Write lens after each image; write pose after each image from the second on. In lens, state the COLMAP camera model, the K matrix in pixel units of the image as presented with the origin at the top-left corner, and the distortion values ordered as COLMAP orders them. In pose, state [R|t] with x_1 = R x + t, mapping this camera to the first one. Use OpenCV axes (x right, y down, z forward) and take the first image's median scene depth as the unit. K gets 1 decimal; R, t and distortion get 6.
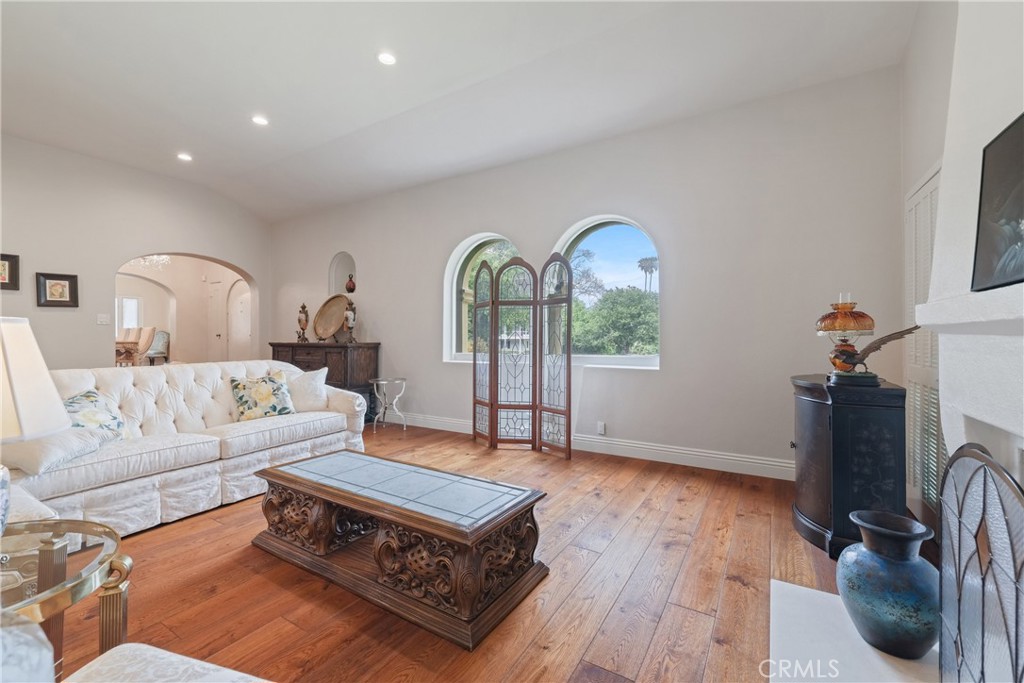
lens RADIAL K [[424.7, 0, 511.0], [0, 424.7, 337.6], [0, 0, 1]] dist [0.000485, 0.000003]
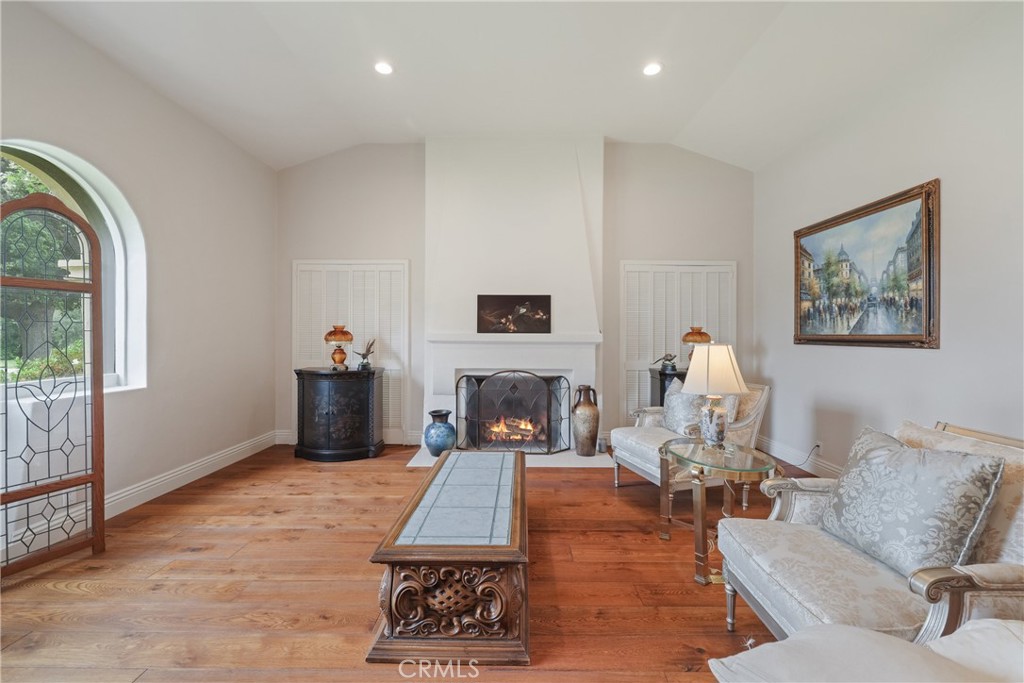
lens RADIAL K [[425.6, 0, 515.7], [0, 425.6, 332.9], [0, 0, 1]] dist [-0.001911, -0.000156]
pose [[-0.512871, 0.005324, 0.858449, -1.114549], [-0.004891, 0.999946, -0.009124, -0.036894], [-0.858452, -0.008878, -0.512818, 1.284404]]
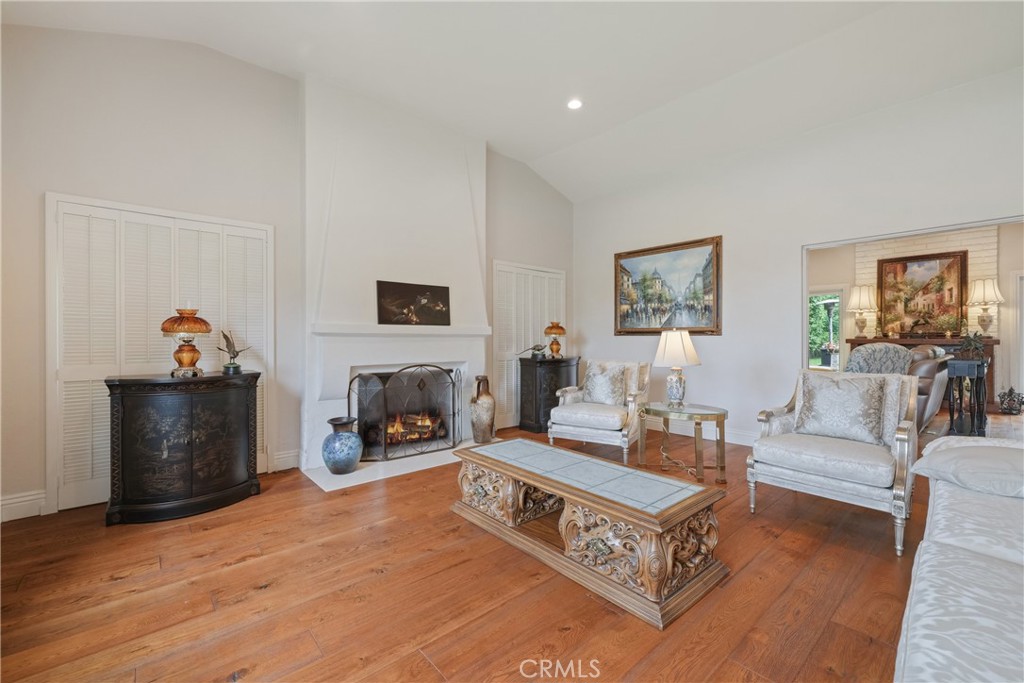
lens RADIAL K [[424.7, 0, 511.0], [0, 424.7, 337.6], [0, 0, 1]] dist [0.000485, 0.000003]
pose [[-0.952730, 0.001588, 0.303815, -0.421356], [0.001130, 0.999998, -0.001682, 0.001080], [-0.303817, -0.001259, -0.952730, 1.847557]]
